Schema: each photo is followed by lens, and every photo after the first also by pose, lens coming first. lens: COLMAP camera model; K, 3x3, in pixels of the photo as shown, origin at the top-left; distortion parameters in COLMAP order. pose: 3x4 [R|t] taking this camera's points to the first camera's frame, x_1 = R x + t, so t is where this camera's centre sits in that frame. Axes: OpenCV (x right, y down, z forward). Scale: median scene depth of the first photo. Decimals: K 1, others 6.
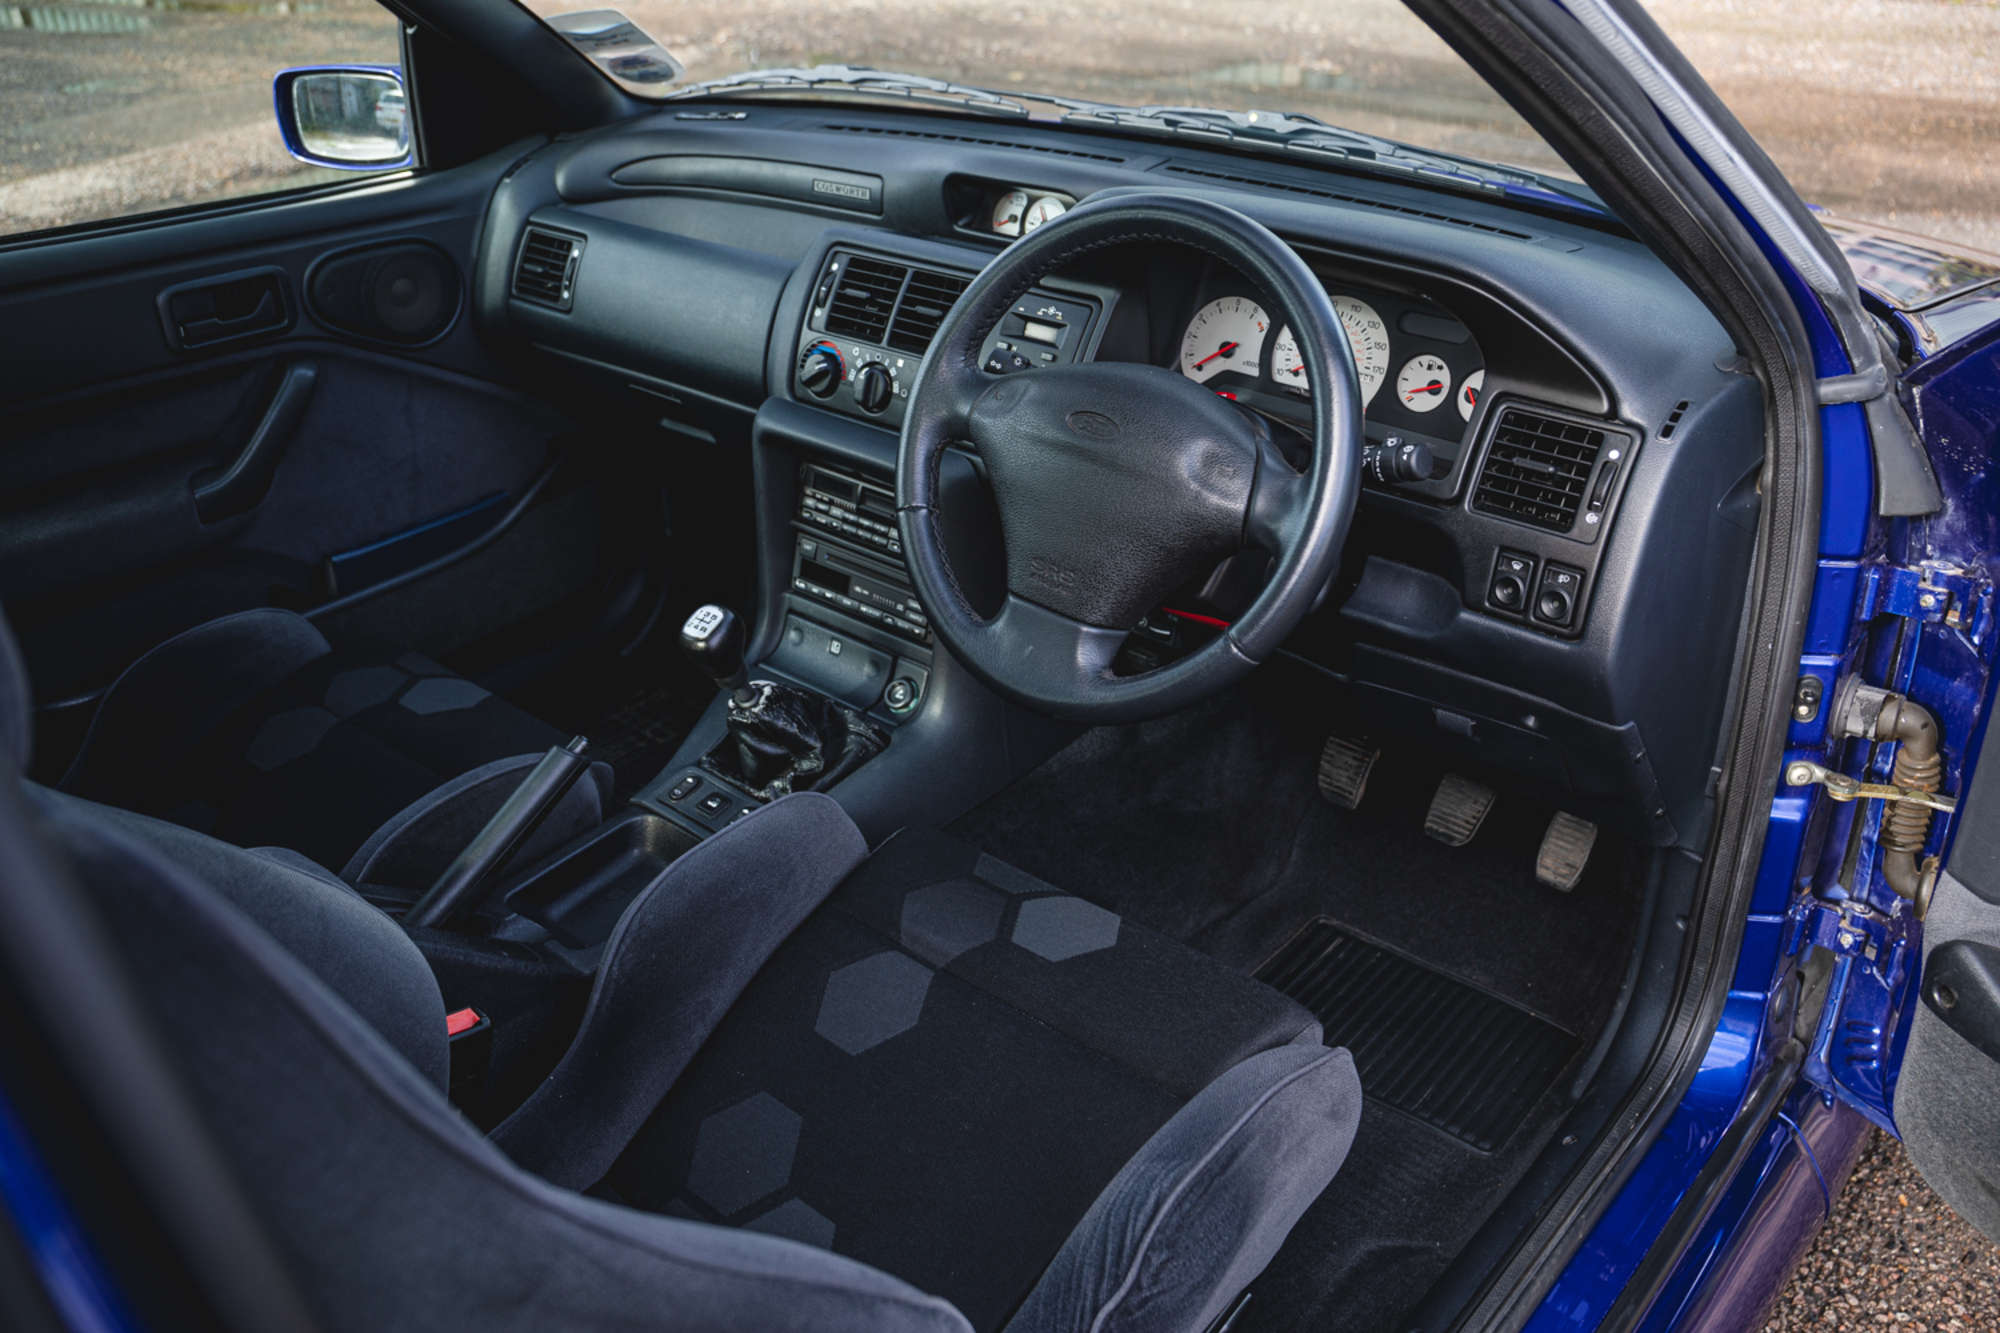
lens RADIAL K [[1633.6, 0, 1000.0], [0, 1633.6, 666.5], [0, 0, 1]] dist [-0.027940, 0.004707]
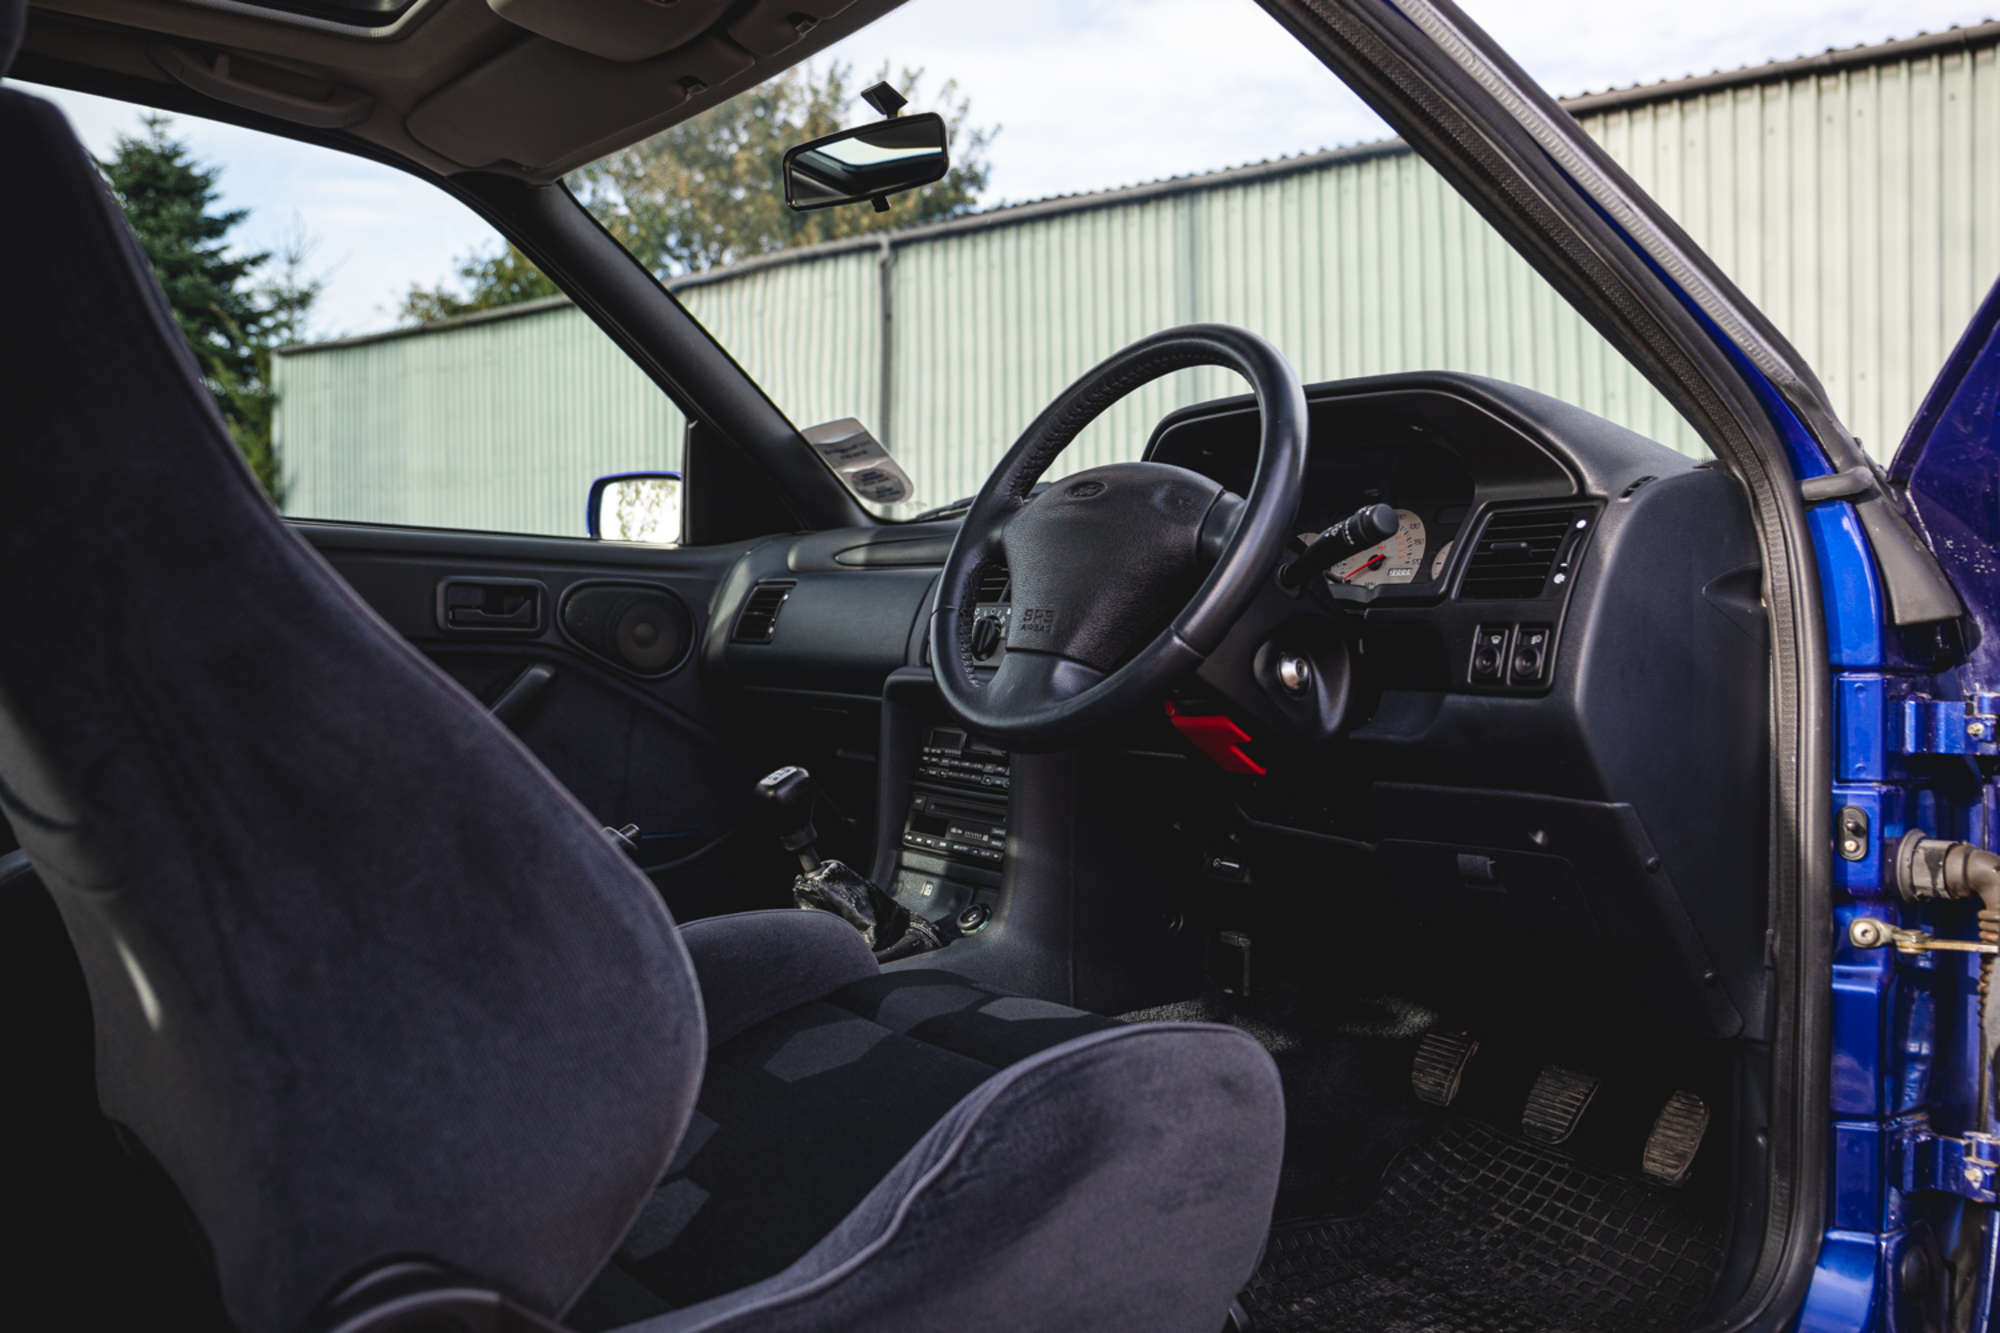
lens RADIAL K [[1640.2, 0, 1000.0], [0, 1640.2, 666.5], [0, 0, 1]] dist [-0.043636, 0.018837]
pose [[0.972368, 0.043845, -0.229298, 0.227456], [-0.140305, 0.894783, -0.423885, 0.383060], [0.186587, 0.444344, 0.876210, 0.059105]]
